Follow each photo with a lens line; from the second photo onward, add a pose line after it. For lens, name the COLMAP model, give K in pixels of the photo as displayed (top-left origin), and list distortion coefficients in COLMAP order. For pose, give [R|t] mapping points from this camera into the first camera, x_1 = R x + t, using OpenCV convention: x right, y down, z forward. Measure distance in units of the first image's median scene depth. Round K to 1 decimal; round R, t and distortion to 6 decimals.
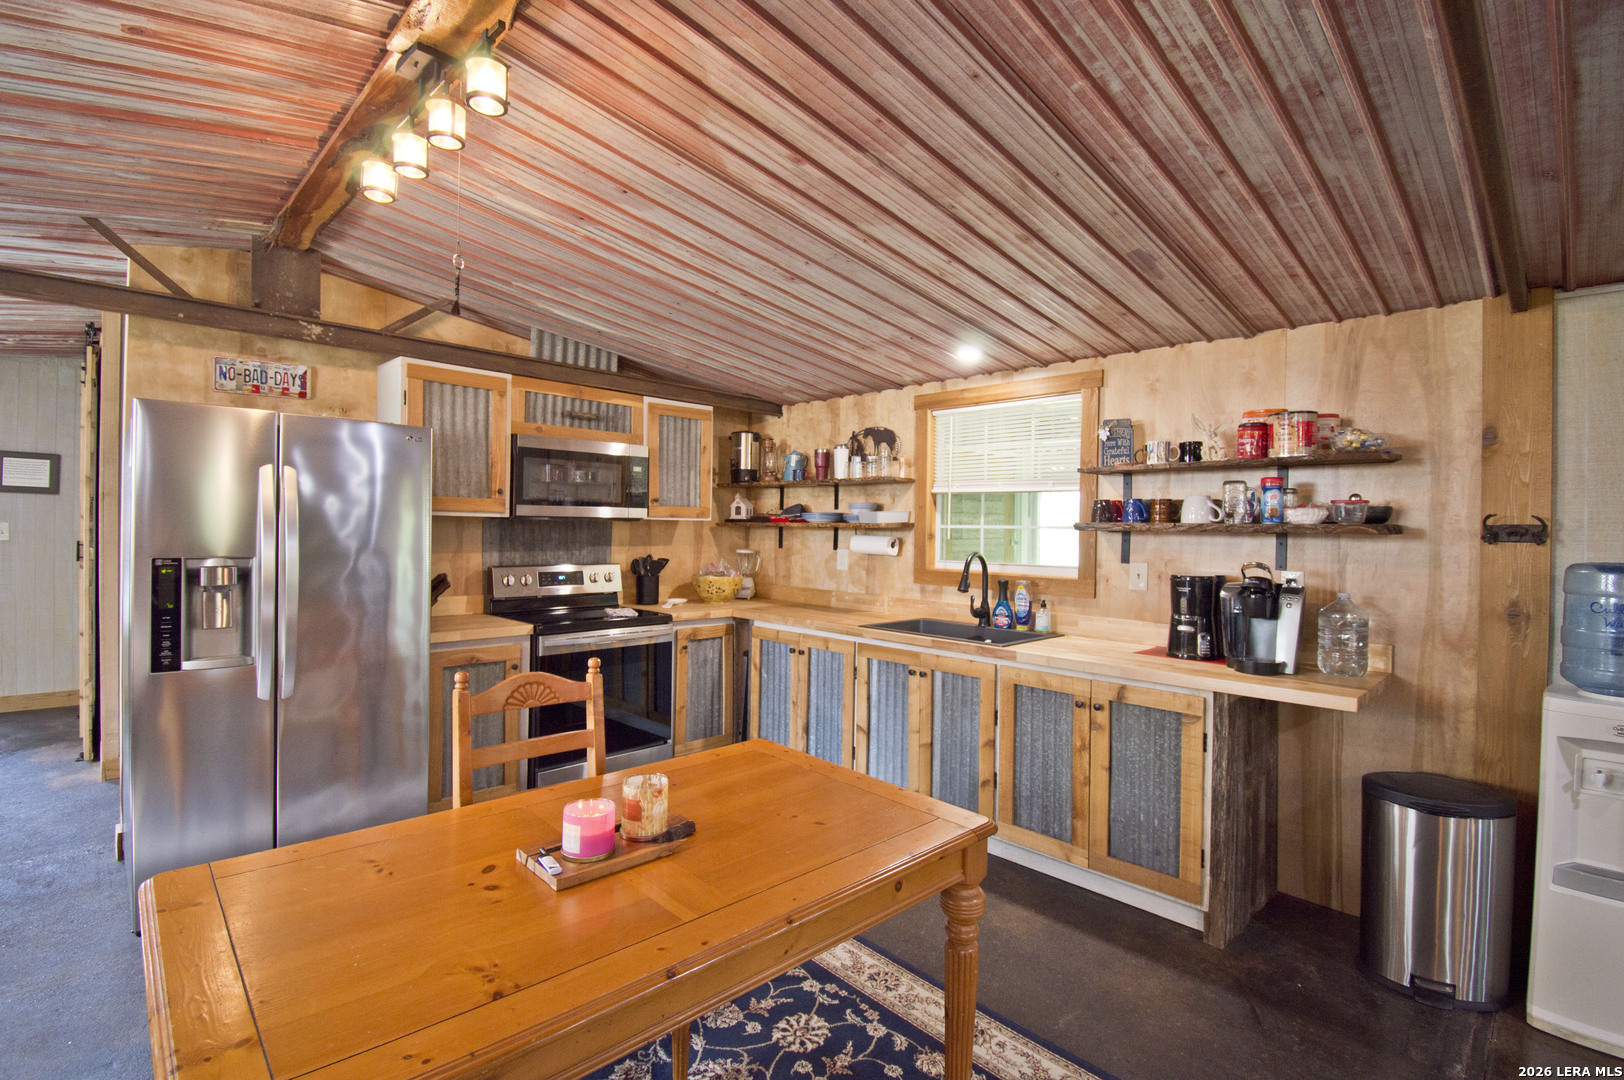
lens RADIAL K [[745.9, 0, 818.3], [0, 745.9, 534.3], [0, 0, 1]] dist [0.013050, -0.023832]
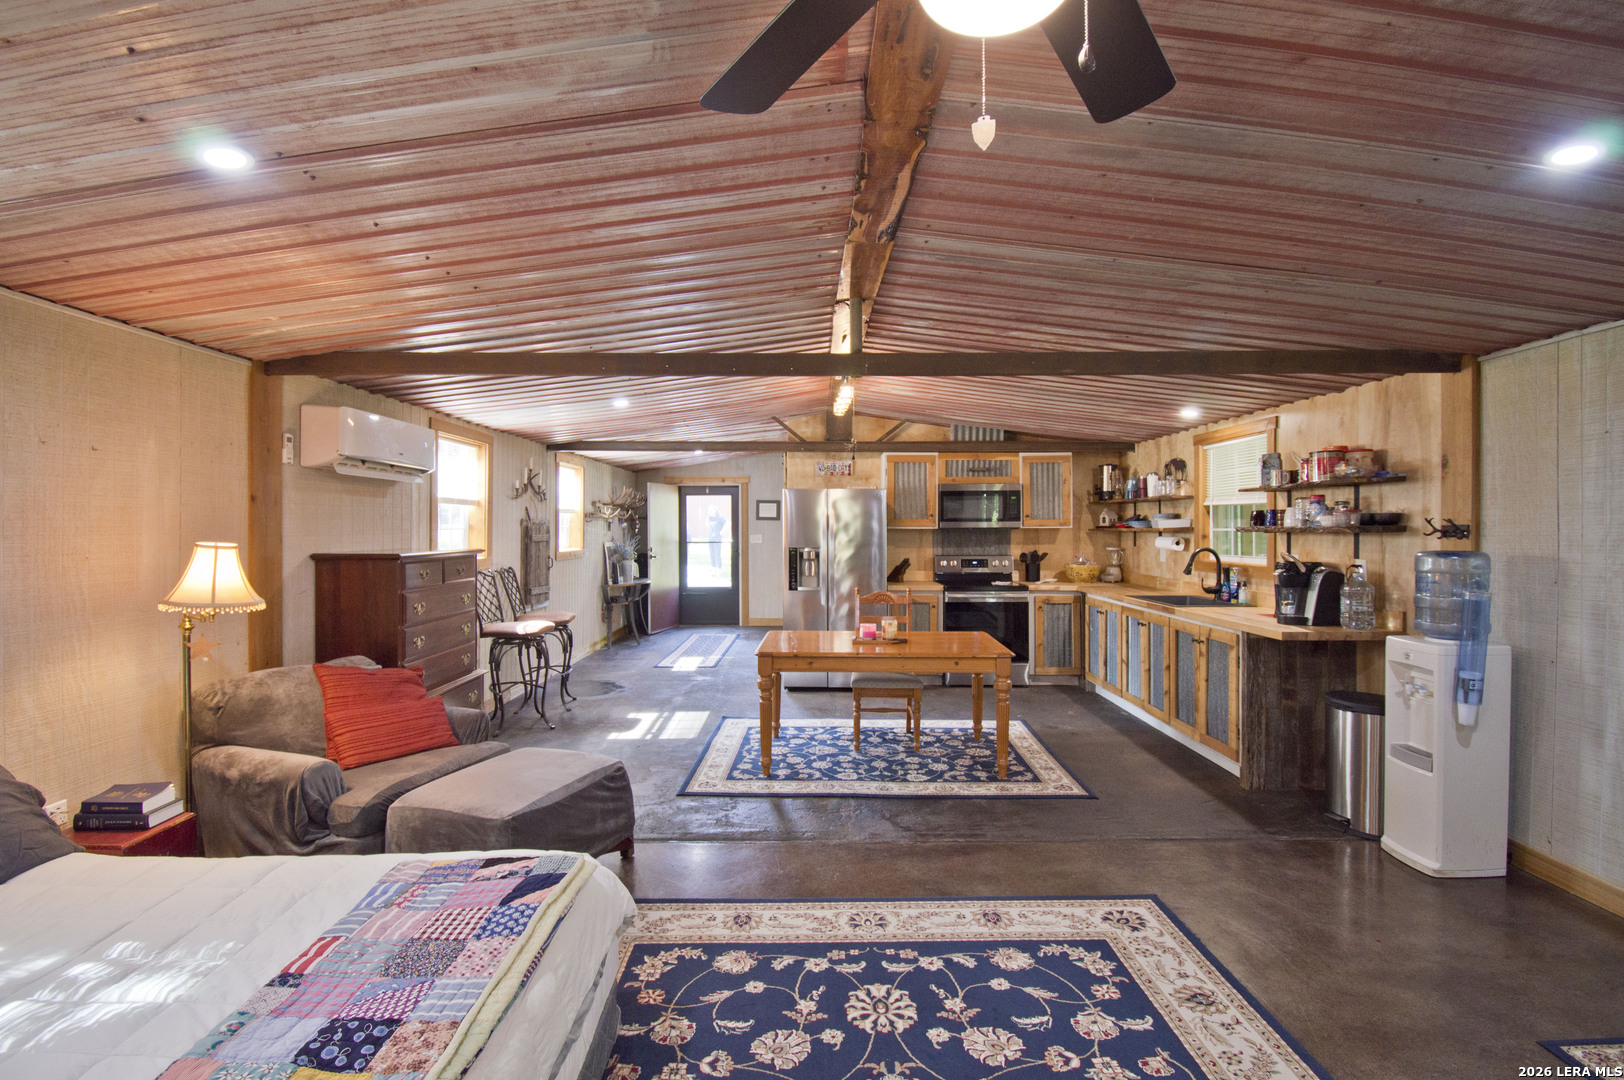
lens RADIAL K [[745.9, 0, 818.3], [0, 745.9, 534.3], [0, 0, 1]] dist [0.013050, -0.023832]
pose [[0.710571, -0.012348, -0.703517, 0.728159], [0.008341, 0.999924, -0.009126, 0.005735], [0.703576, 0.000616, 0.710620, -0.572093]]
